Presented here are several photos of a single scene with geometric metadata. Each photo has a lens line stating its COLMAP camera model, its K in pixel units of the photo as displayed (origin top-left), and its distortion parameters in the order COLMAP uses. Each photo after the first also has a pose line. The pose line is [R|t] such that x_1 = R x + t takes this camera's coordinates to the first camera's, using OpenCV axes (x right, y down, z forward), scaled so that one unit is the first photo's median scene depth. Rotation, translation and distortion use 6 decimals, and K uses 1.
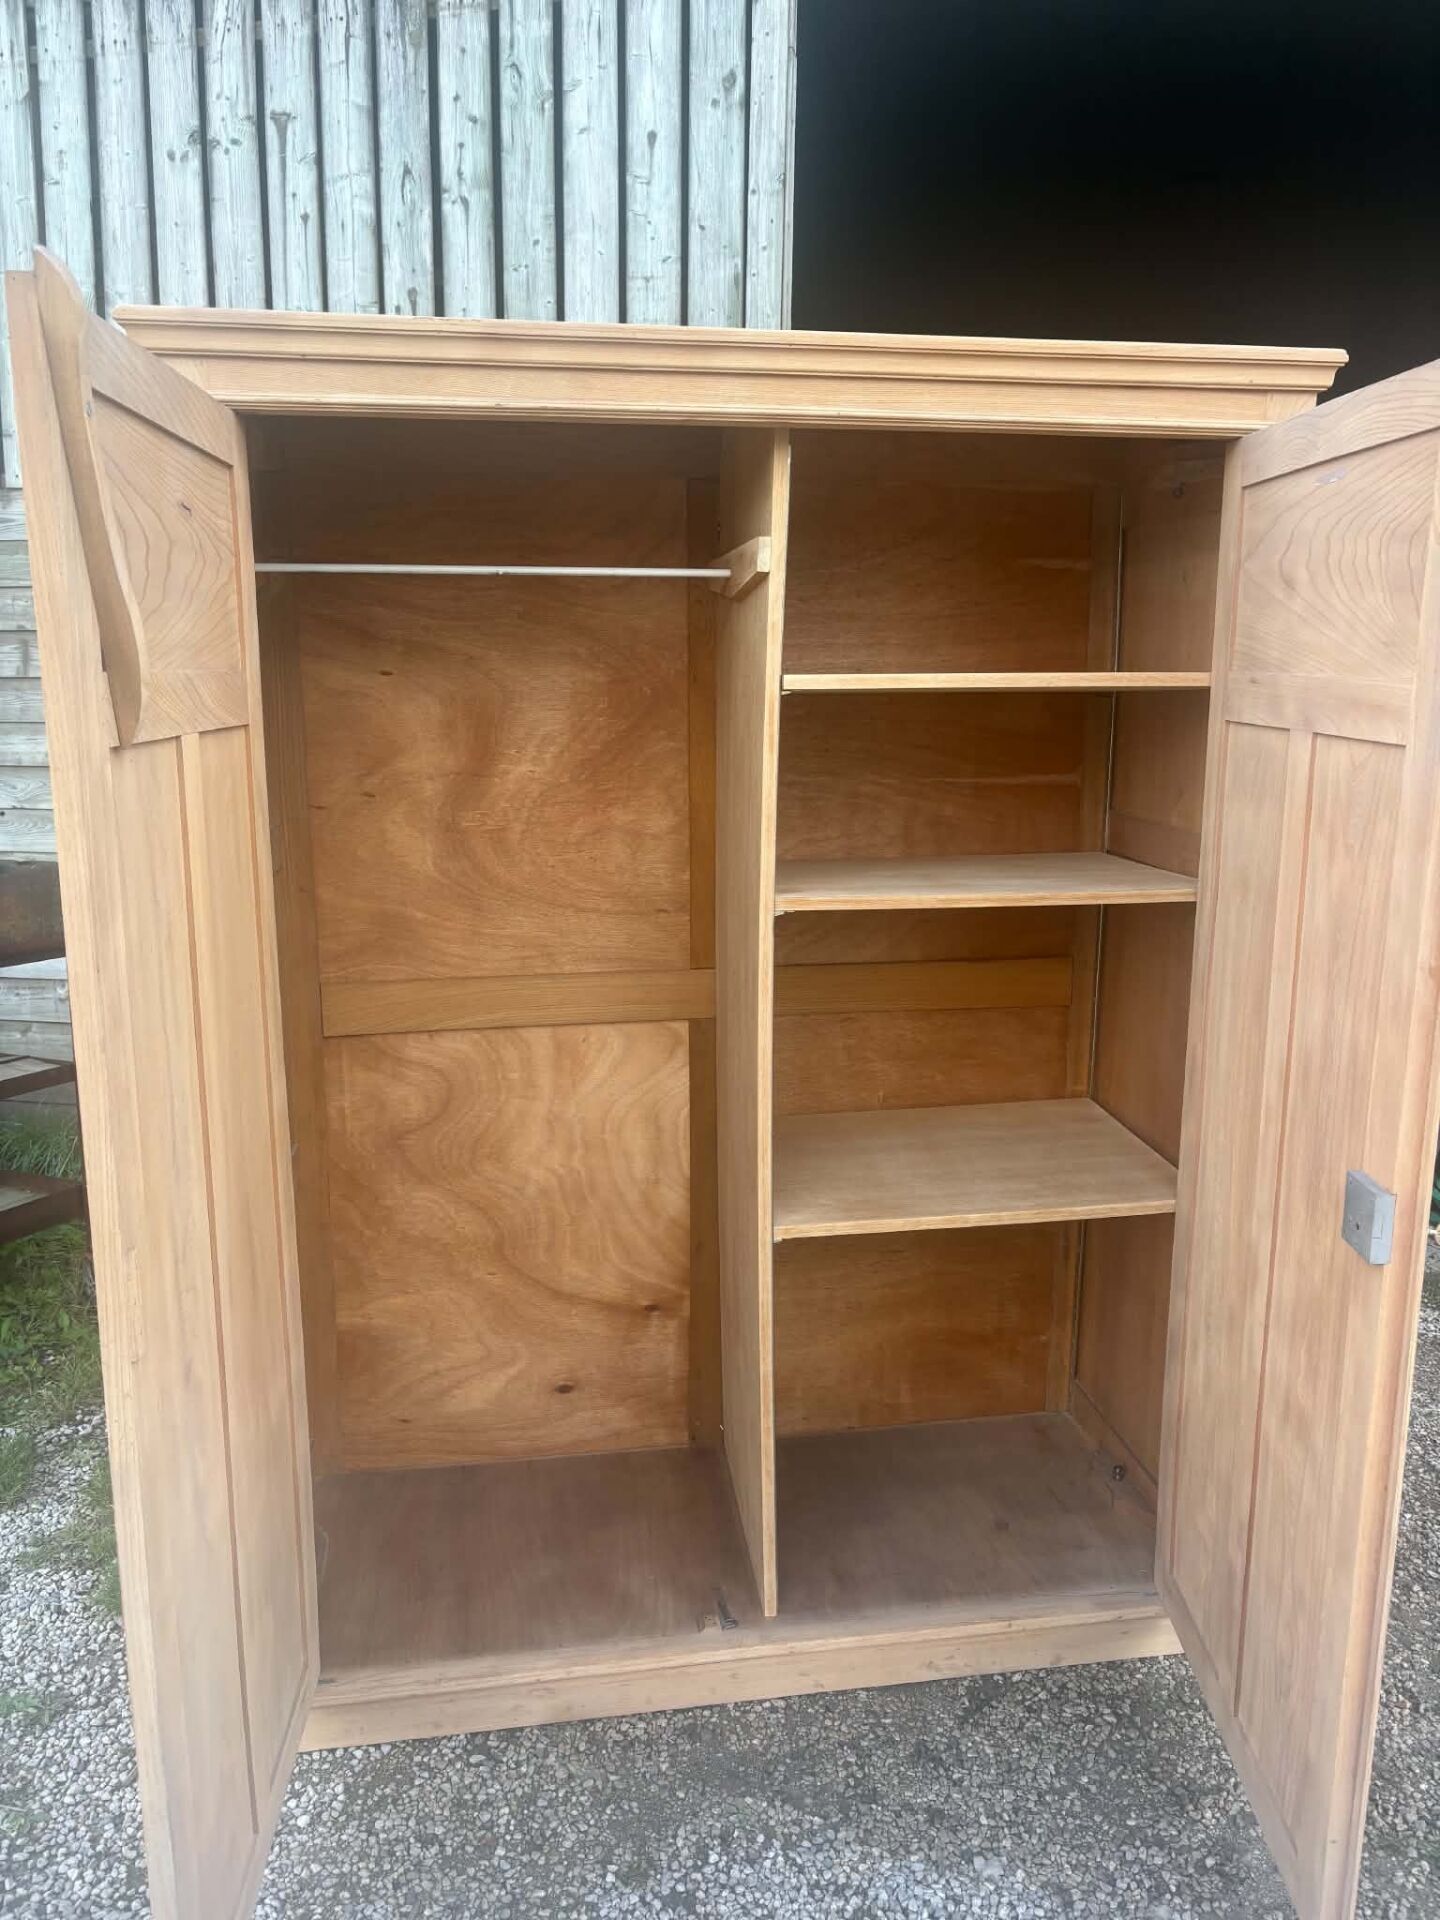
lens RADIAL K [[1439.6, 0, 733.3], [0, 1439.6, 952.9], [0, 0, 1]] dist [0.050286, -0.061659]
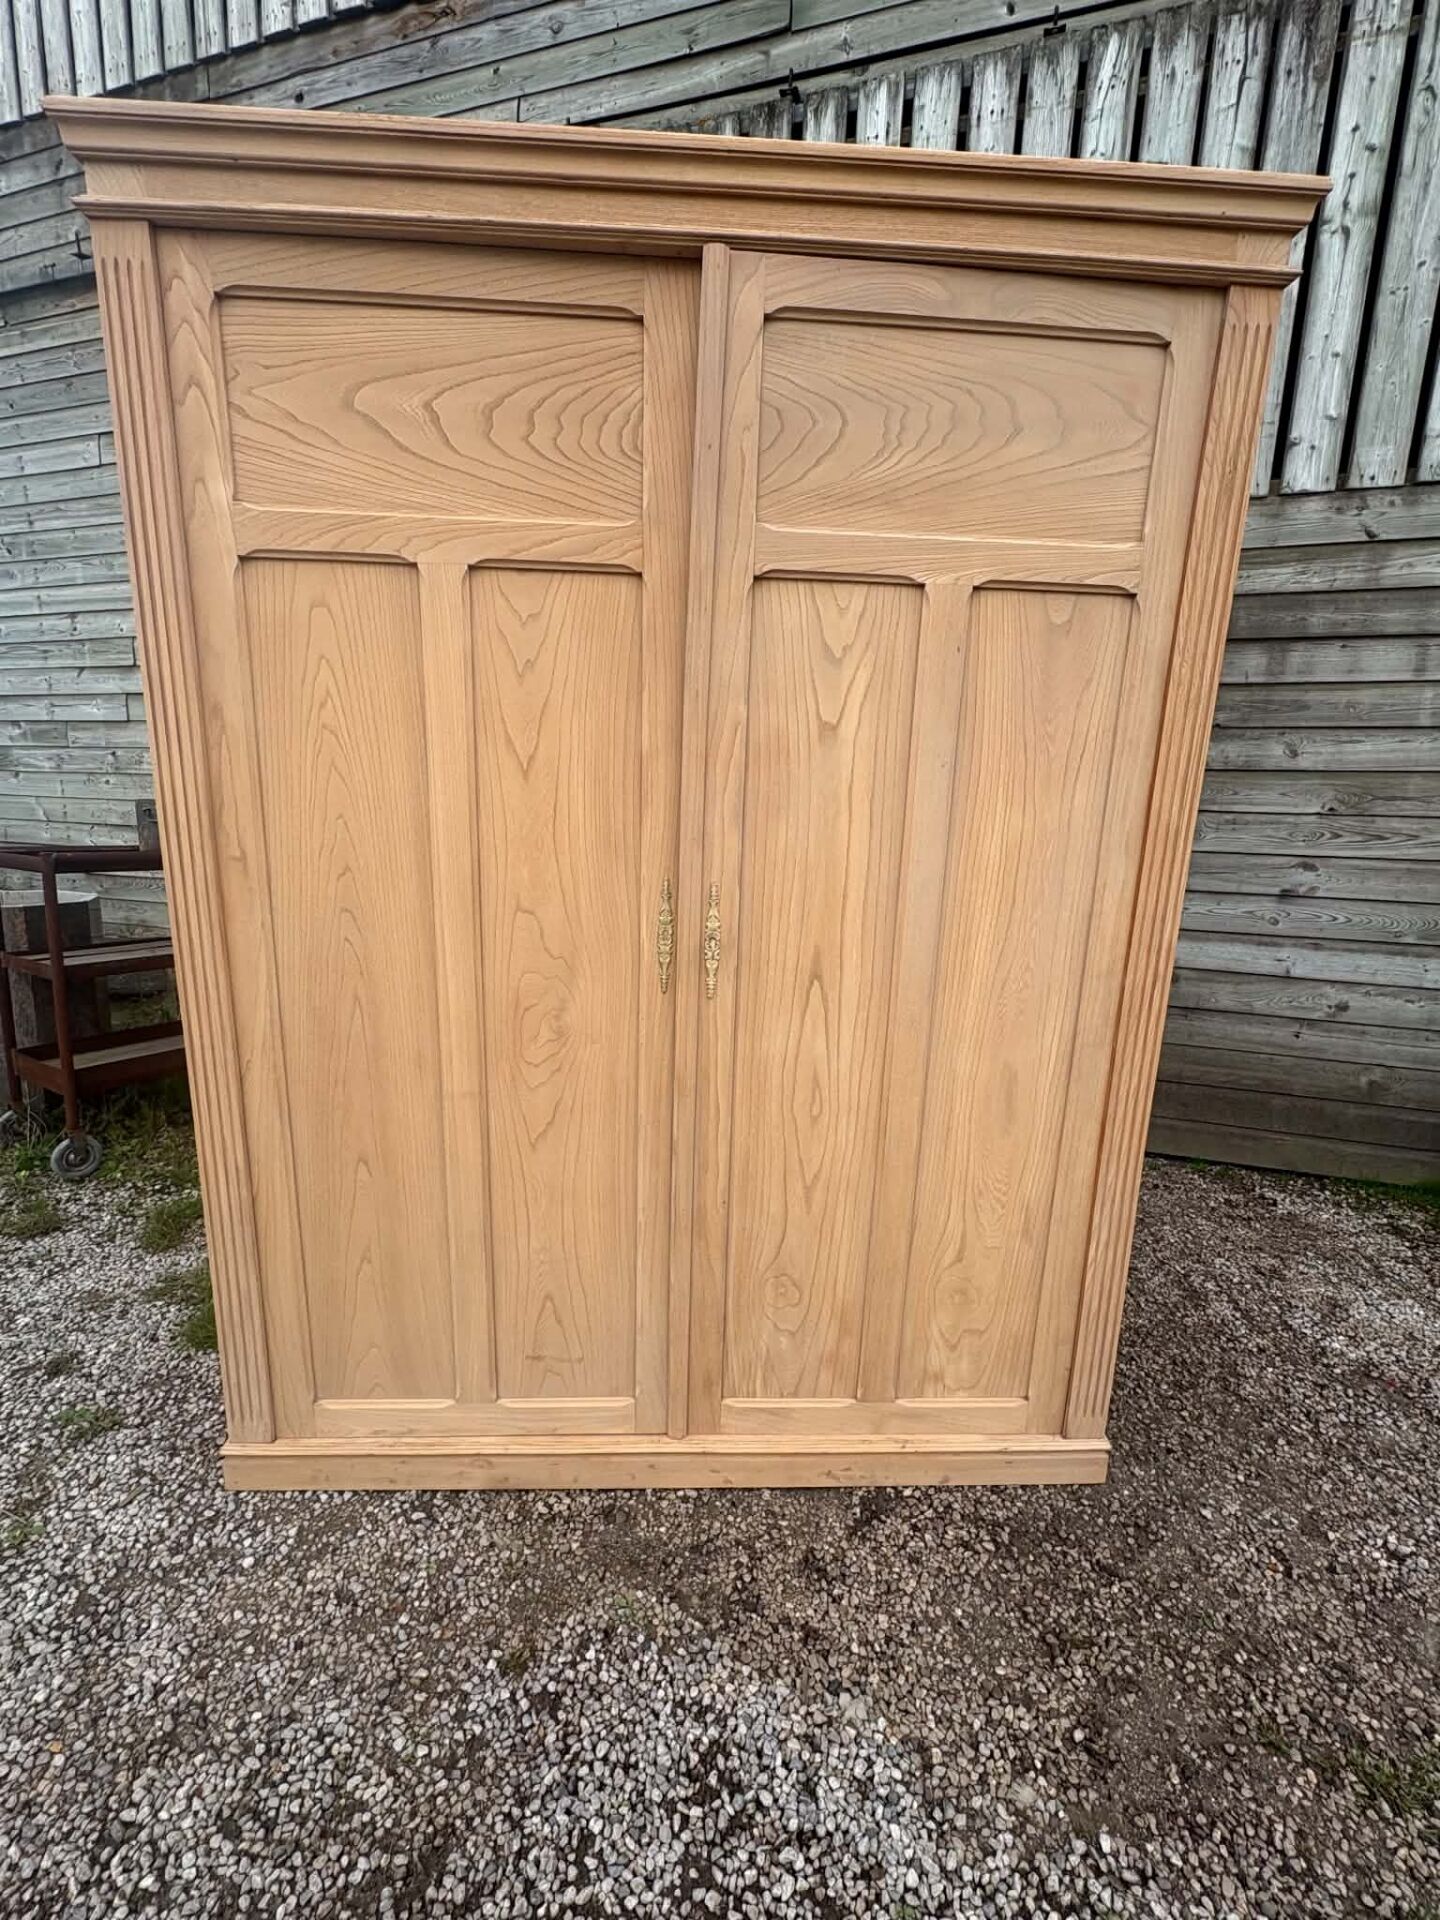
lens RADIAL K [[840.6, 0, 721.9], [0, 840.6, 962.0], [0, 0, 1]] dist [0.000474, -0.001135]
pose [[0.992711, 0.055676, -0.106888, 0.104239], [-0.053450, 0.998292, 0.023582, 0.087265], [0.108019, -0.017697, 0.993991, 0.363557]]
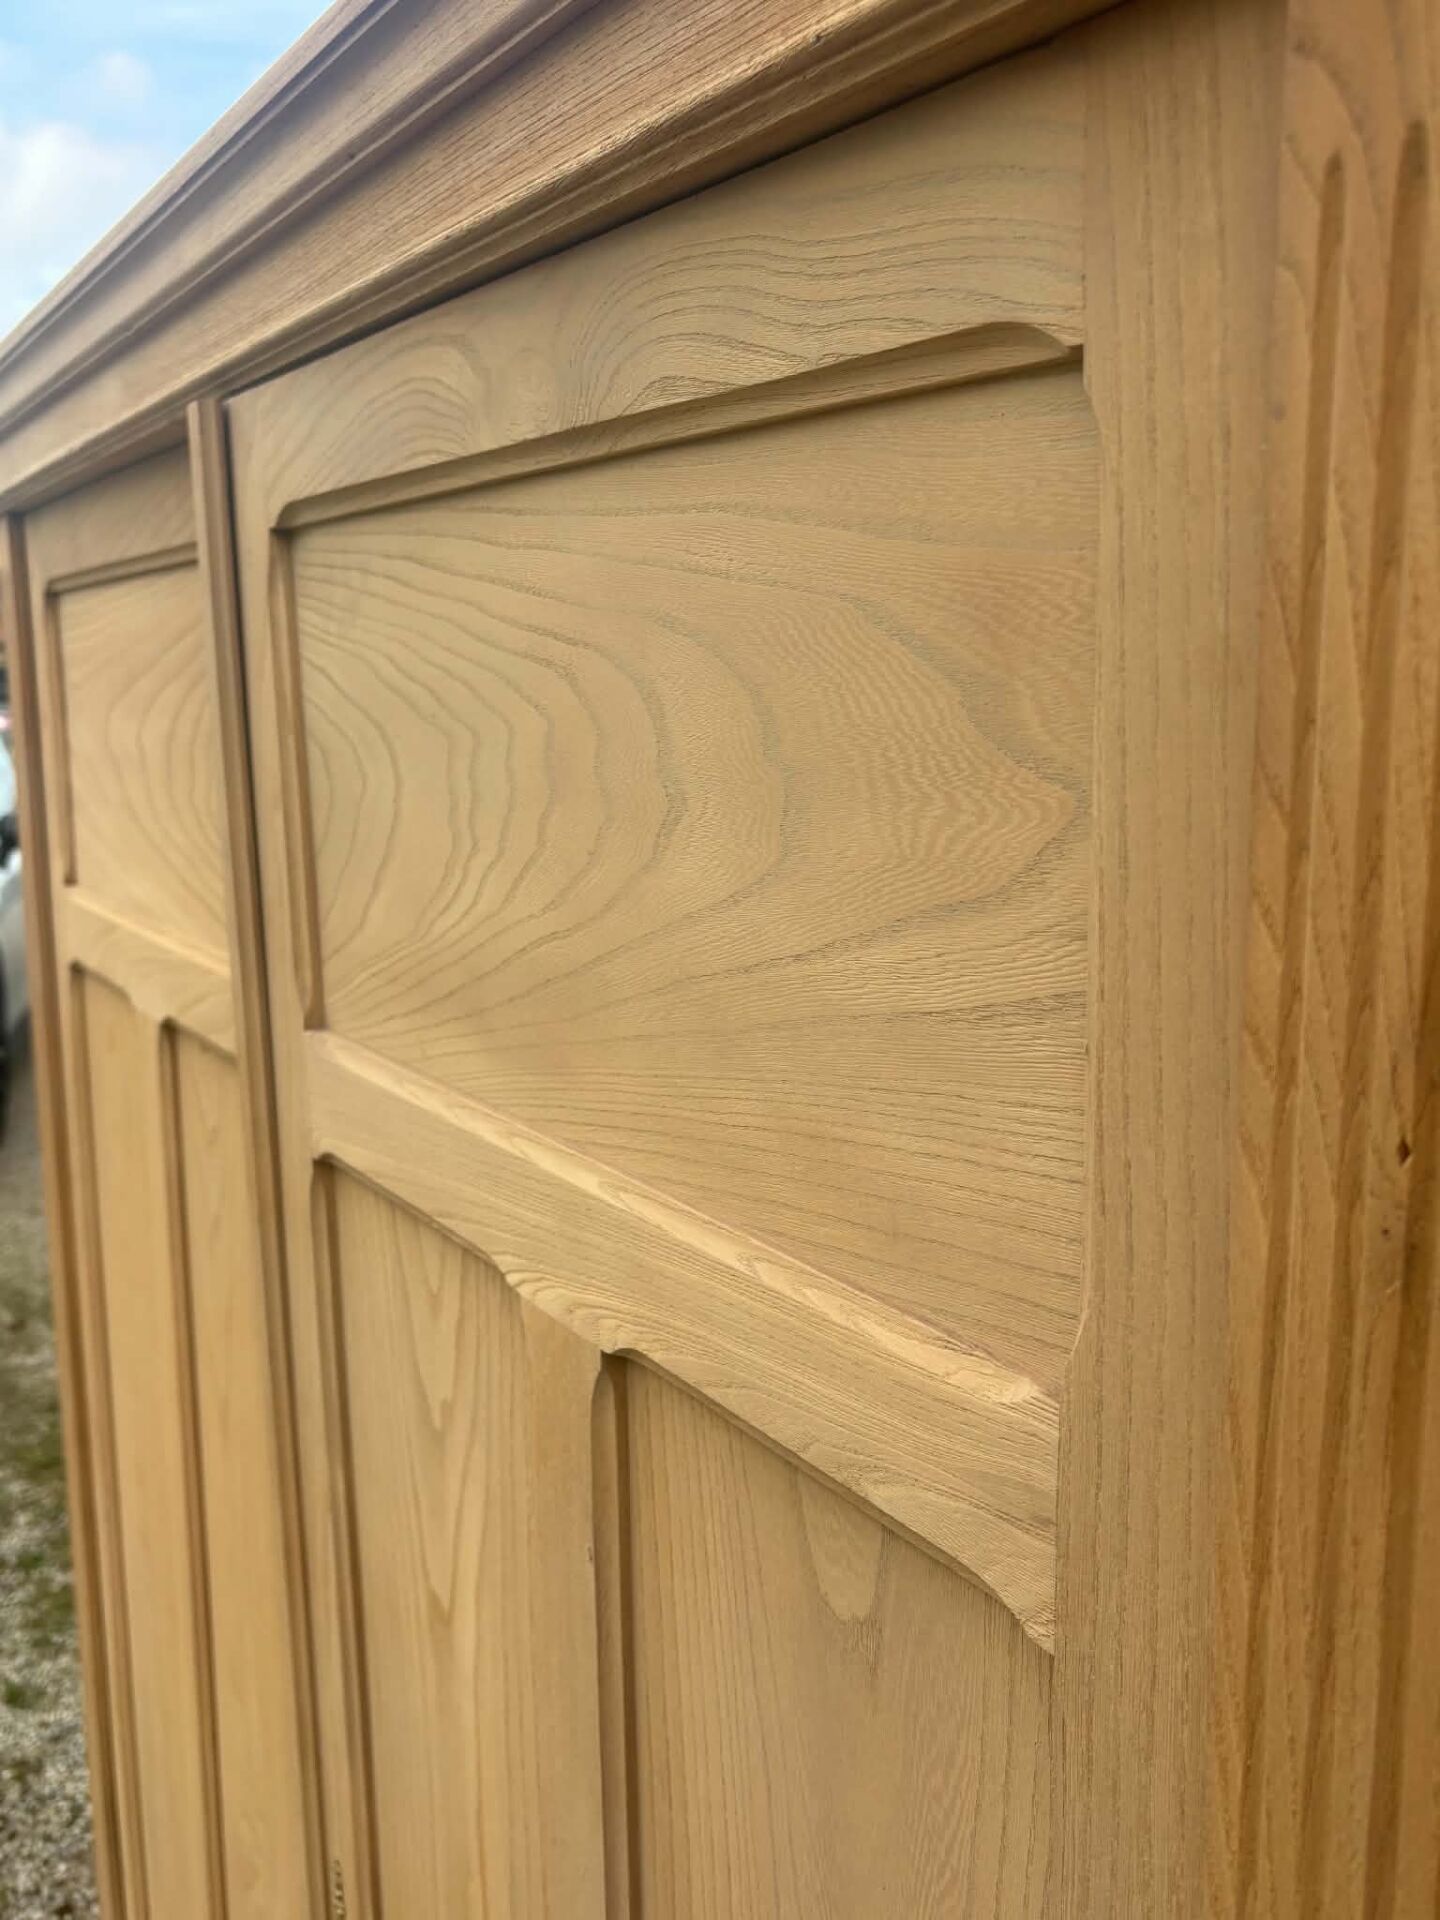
lens RADIAL K [[1739.4, 0, 721.9], [0, 1739.4, 953.2], [0, 0, 1]] dist [0.023275, 0.003213]
pose [[0.383474, 0.141913, -0.912583, 0.450970], [-0.176207, 0.981215, 0.078541, -0.236070], [0.906586, 0.130685, 0.401276, 0.807978]]
